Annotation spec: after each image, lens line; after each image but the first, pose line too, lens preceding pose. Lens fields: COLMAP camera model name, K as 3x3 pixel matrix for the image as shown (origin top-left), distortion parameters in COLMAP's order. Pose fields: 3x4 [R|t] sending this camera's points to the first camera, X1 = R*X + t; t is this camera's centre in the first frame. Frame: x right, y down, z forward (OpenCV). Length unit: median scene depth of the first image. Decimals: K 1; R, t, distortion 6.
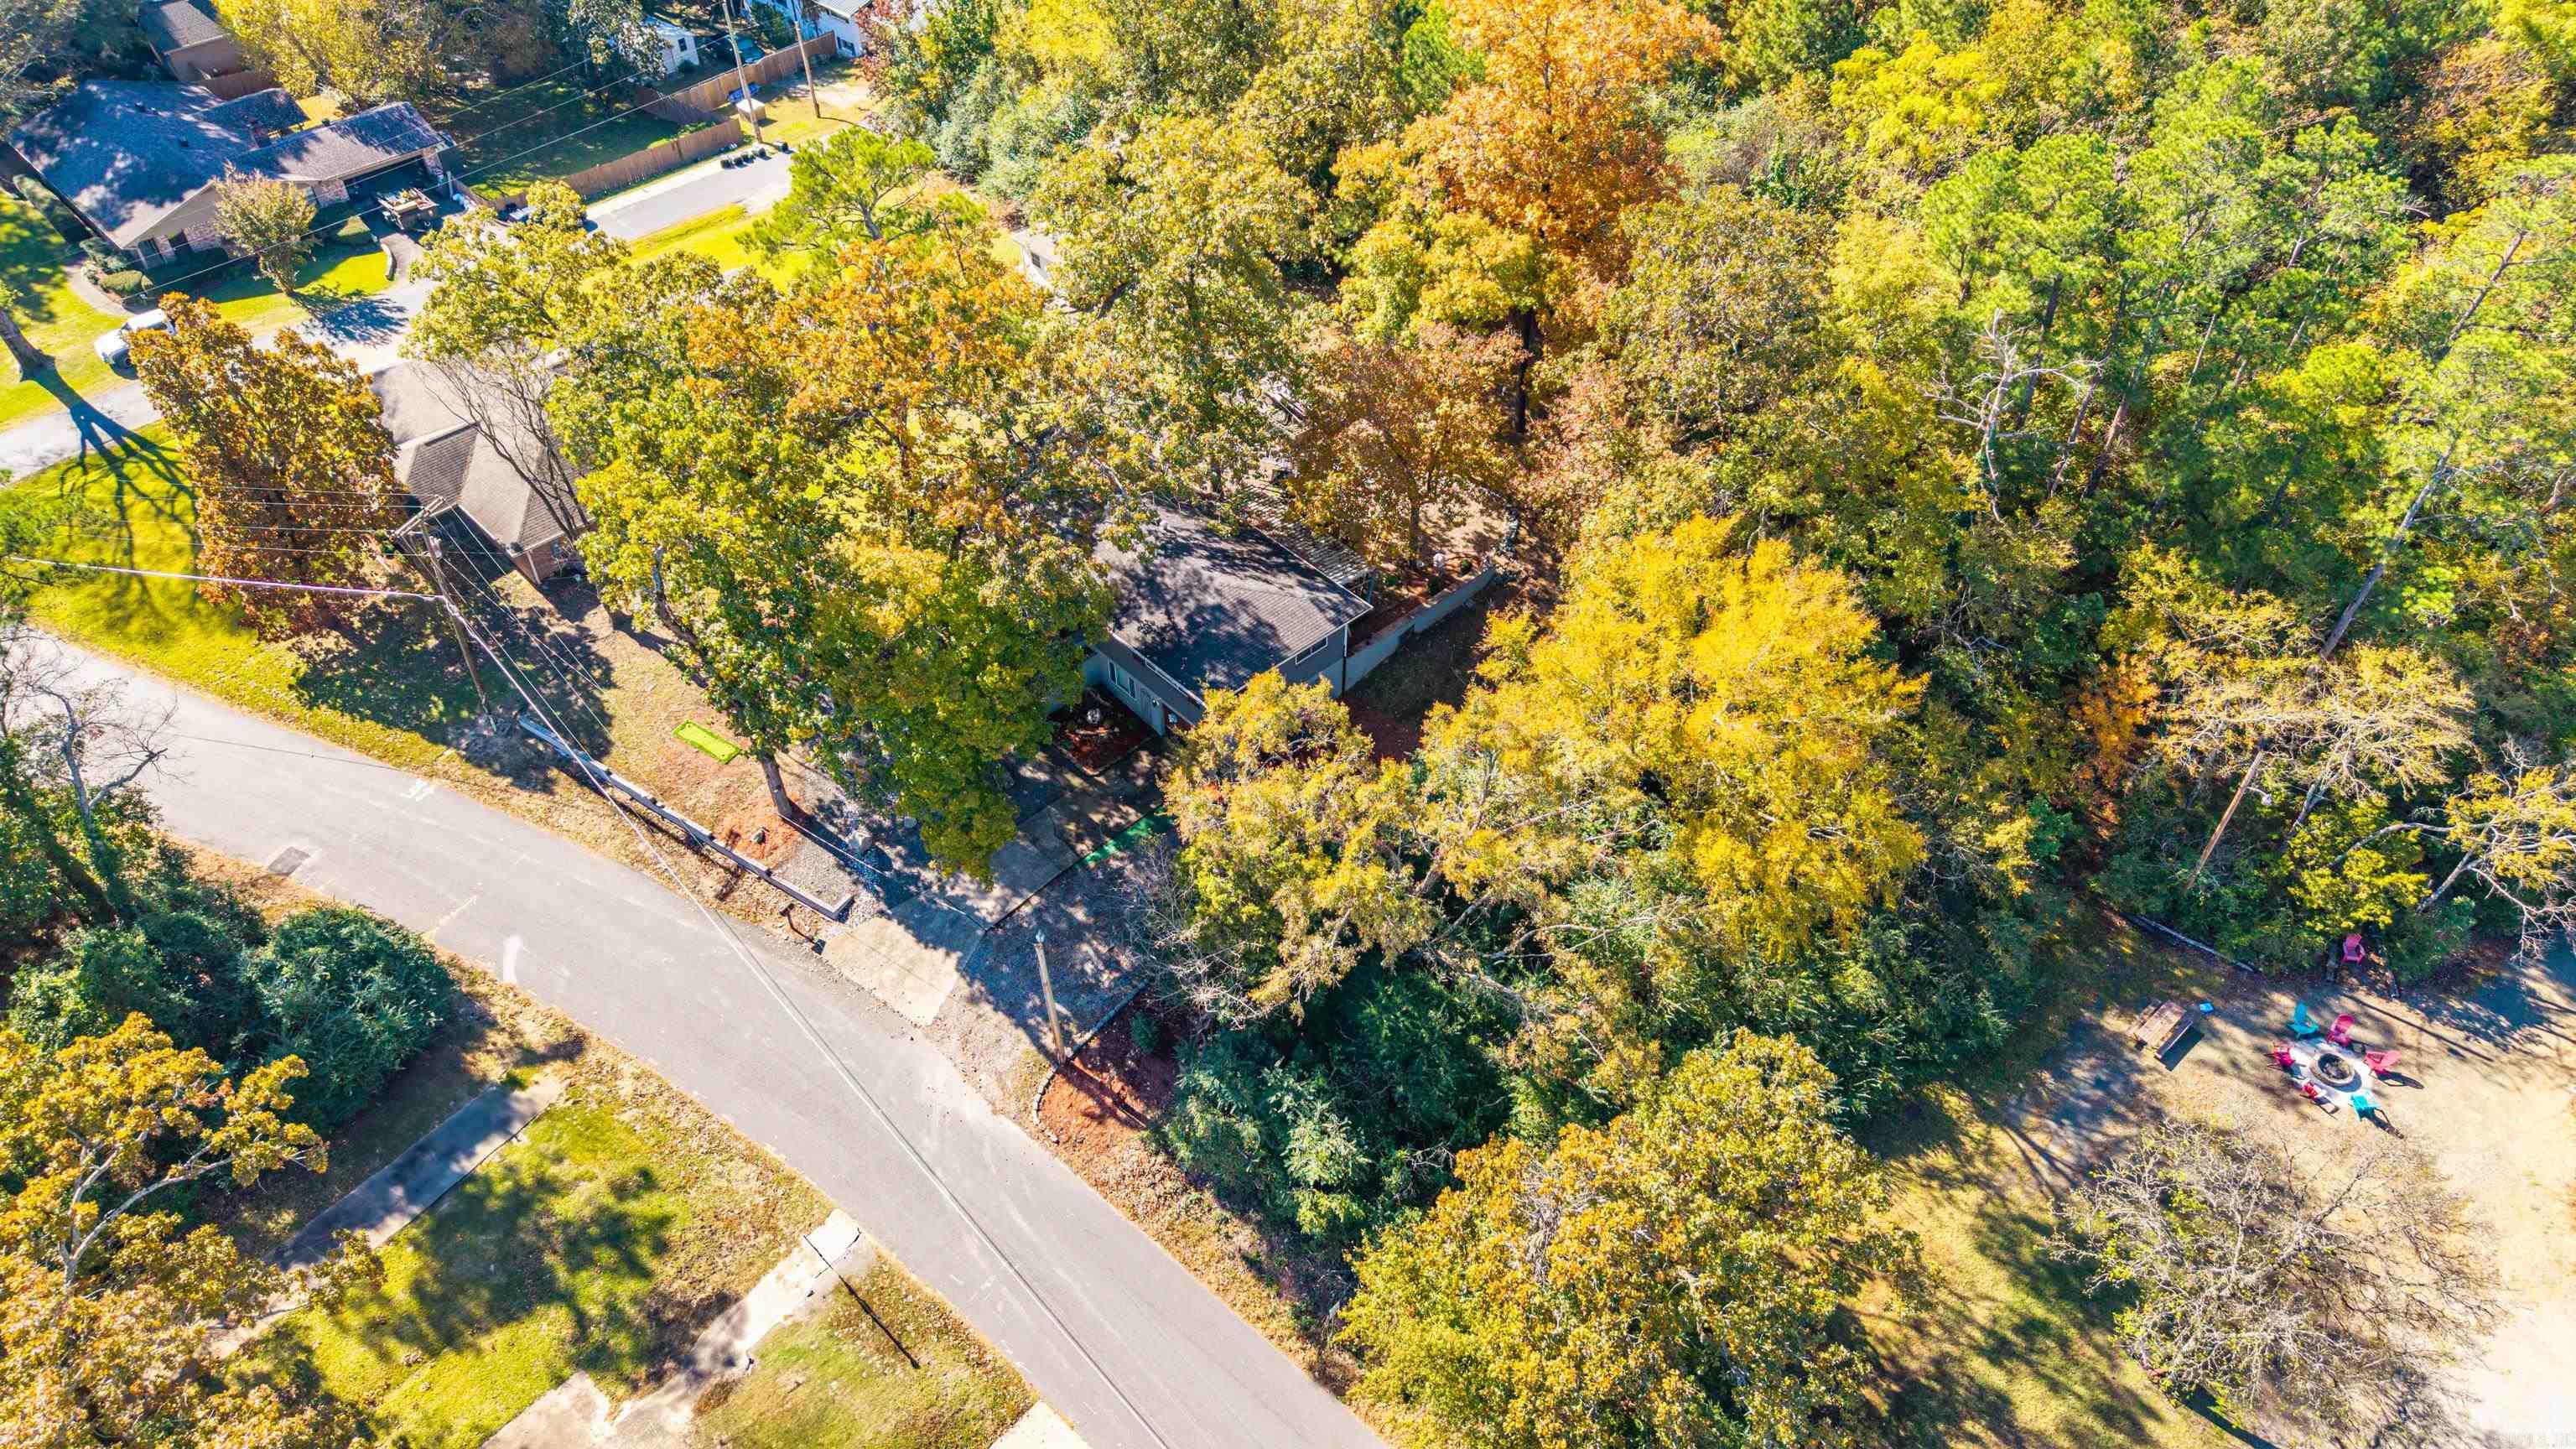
lens RADIAL K [[1747.7, 0, 1298.4], [0, 1747.7, 689.1], [0, 0, 1]] dist [0.026903, -0.023722]
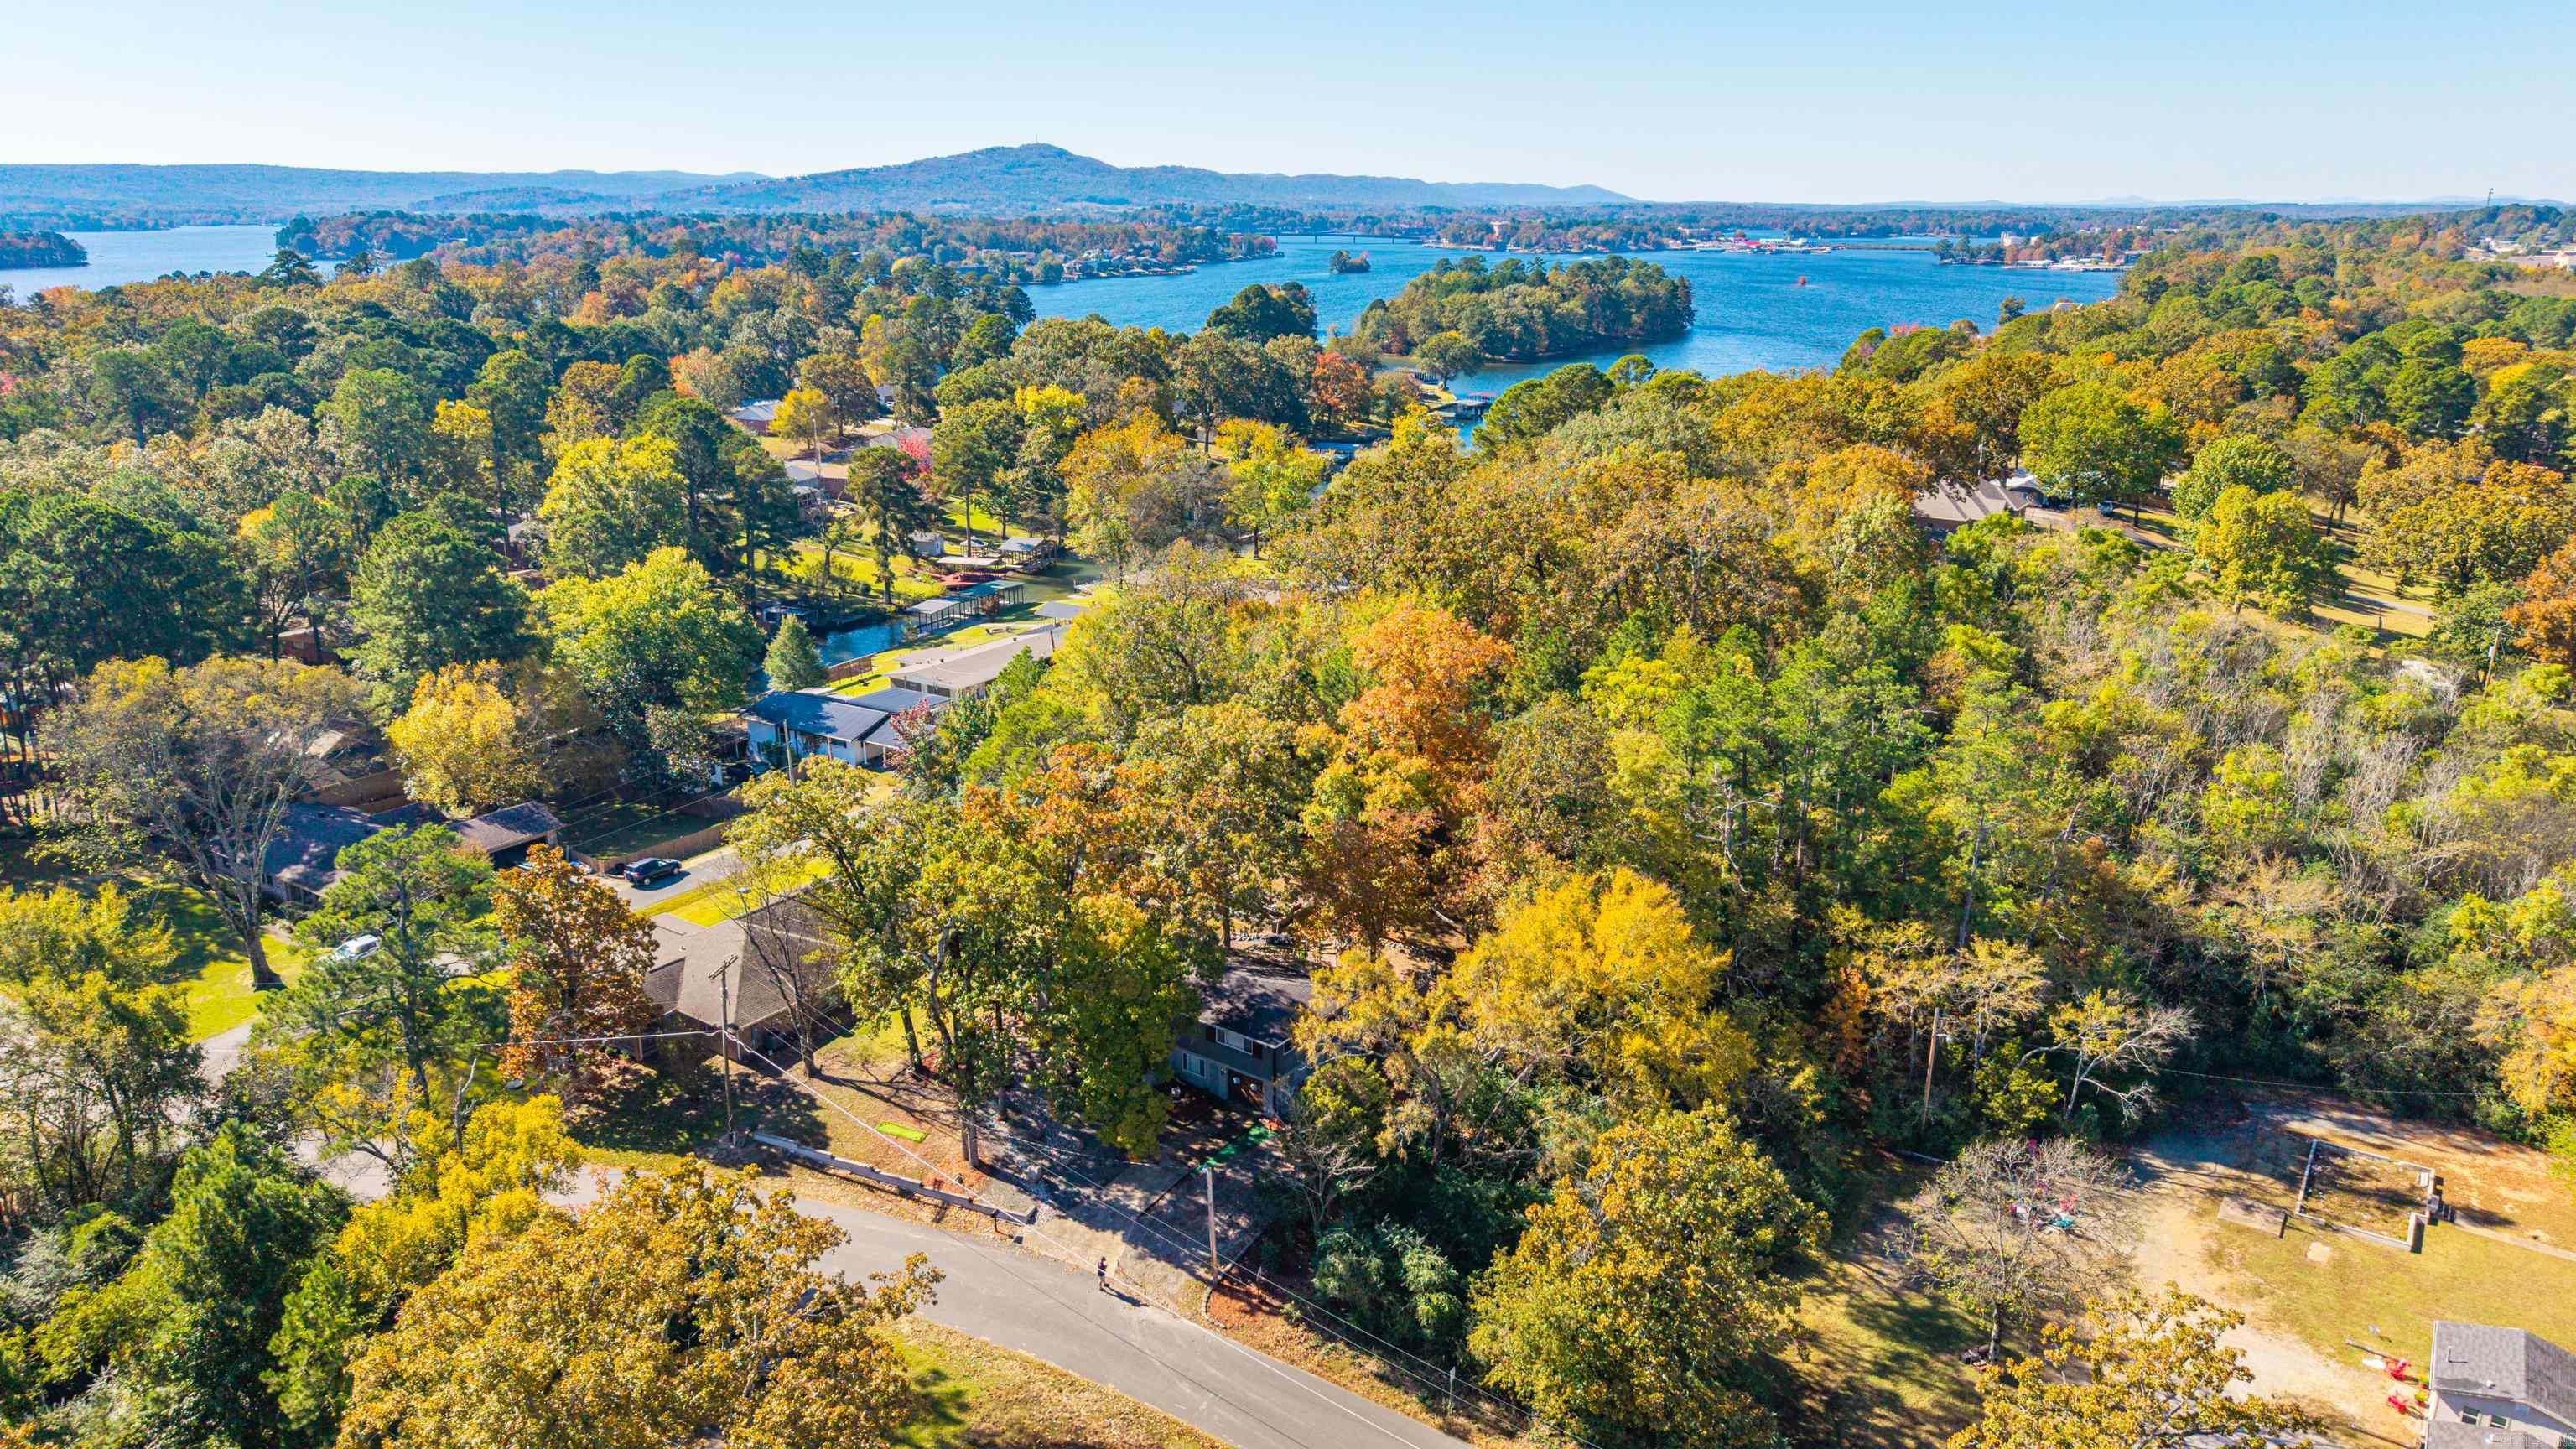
lens RADIAL K [[1747.7, 0, 1298.4], [0, 1747.7, 689.1], [0, 0, 1]] dist [0.026903, -0.023722]
pose [[0.982814, -0.048421, 0.178134, -0.293813], [0.124790, 0.885362, -0.447841, 0.425046], [-0.136028, 0.462374, 0.876189, -0.453706]]
